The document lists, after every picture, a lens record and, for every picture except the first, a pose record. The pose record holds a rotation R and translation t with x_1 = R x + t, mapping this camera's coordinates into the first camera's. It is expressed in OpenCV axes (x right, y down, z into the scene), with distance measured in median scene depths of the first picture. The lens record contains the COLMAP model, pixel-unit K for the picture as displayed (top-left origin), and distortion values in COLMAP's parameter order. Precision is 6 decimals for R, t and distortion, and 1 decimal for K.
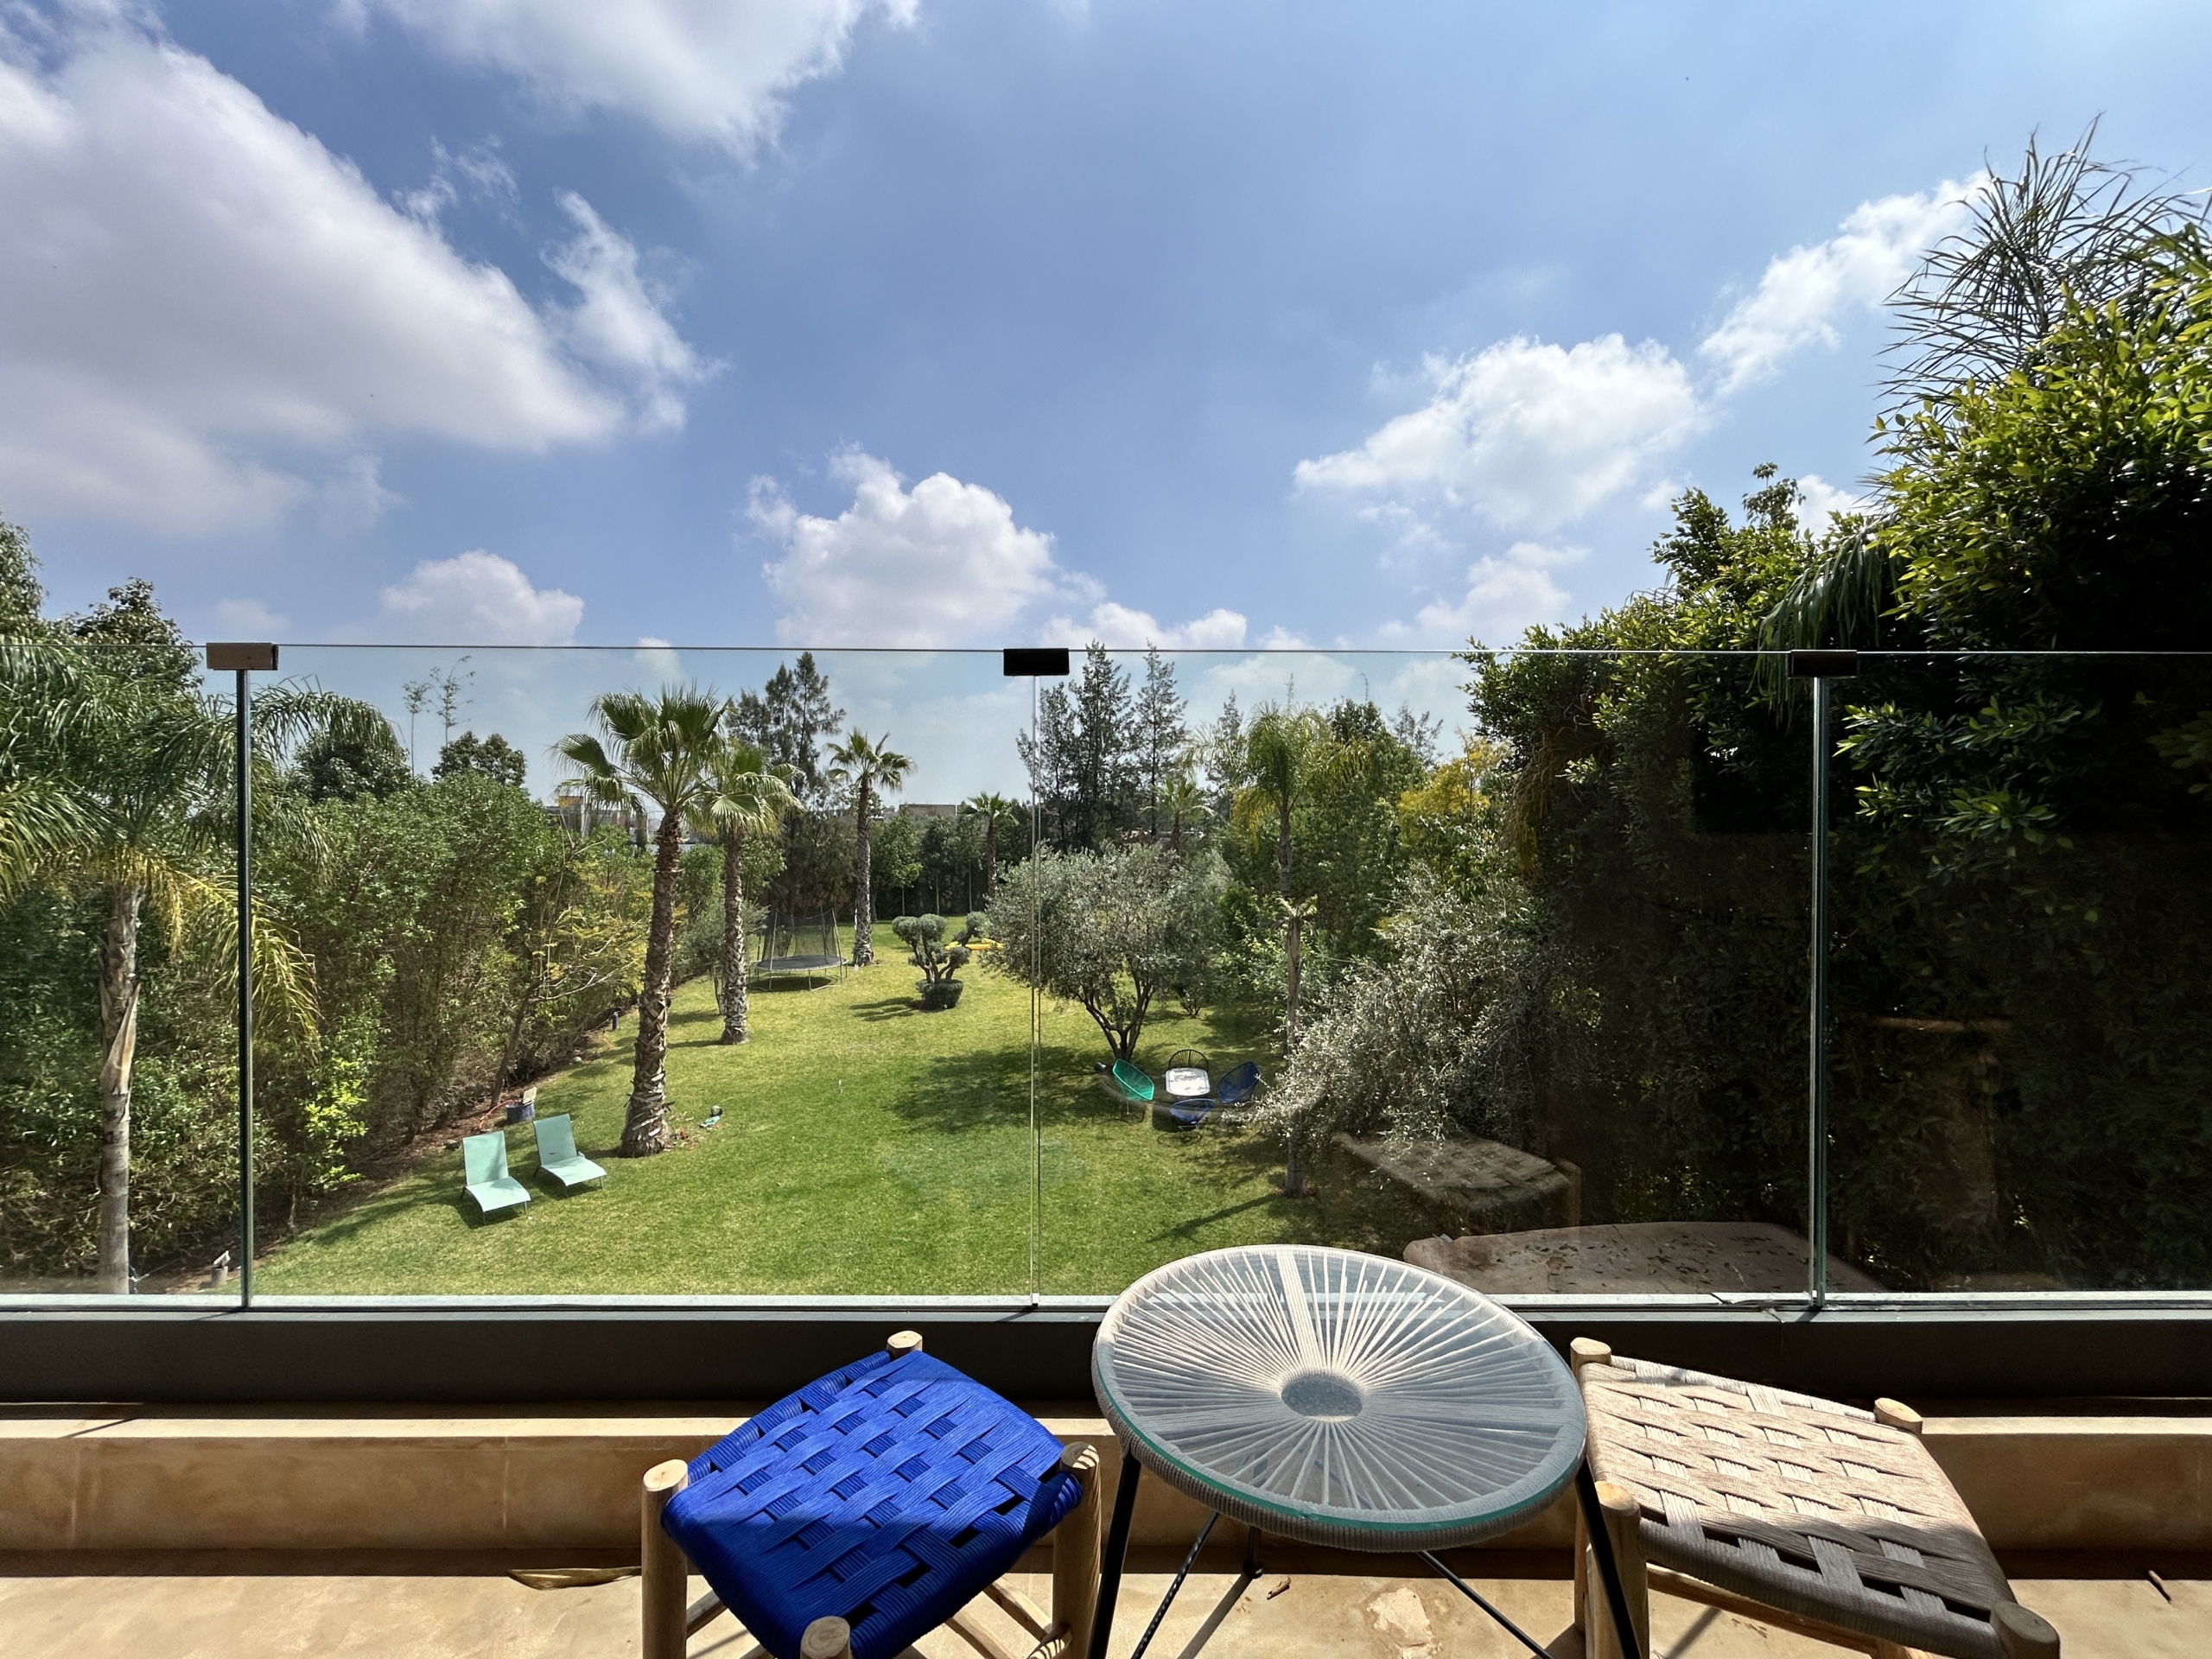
lens RADIAL K [[894.0, 0, 1104.9], [0, 894.0, 833.2], [0, 0, 1]] dist [-0.002335, 0.001048]
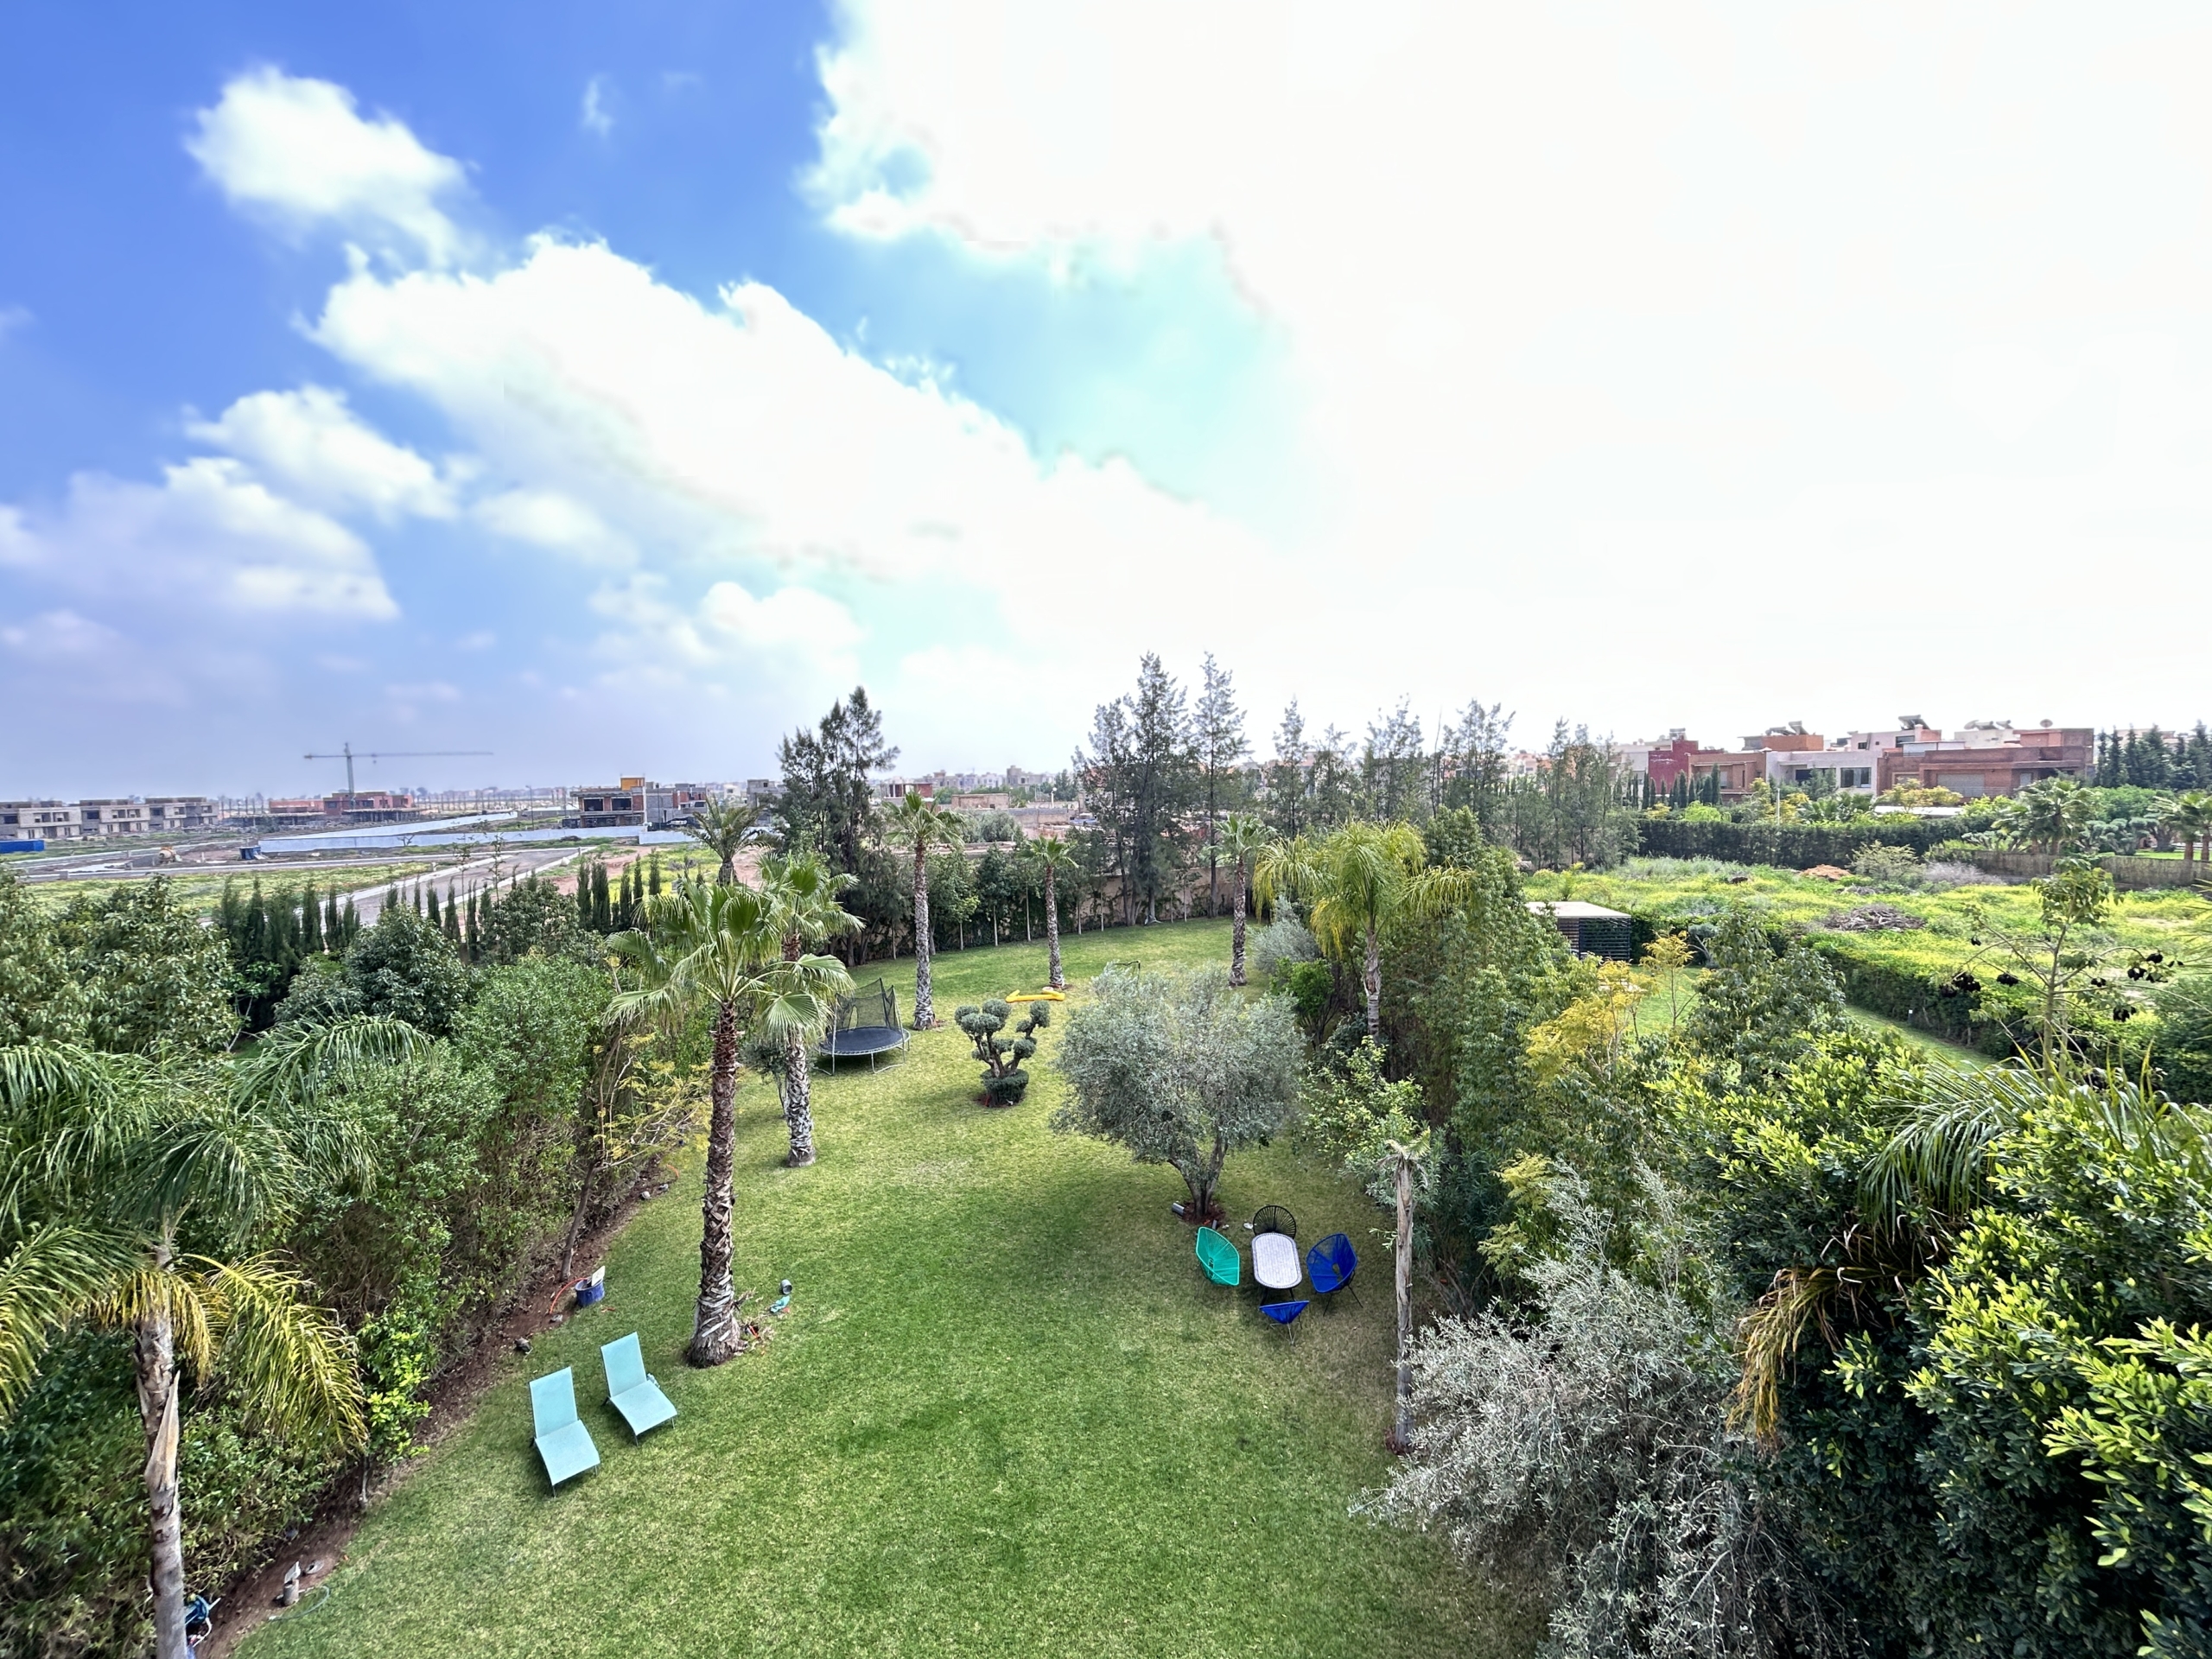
lens RADIAL K [[894.0, 0, 1107.3], [0, 894.0, 828.2], [0, 0, 1]] dist [-0.002335, 0.001048]
pose [[0.998463, -0.015114, -0.053323, -0.018347], [0.017629, 0.998739, 0.047017, -0.145882], [0.052545, -0.047884, 0.997470, 0.050531]]
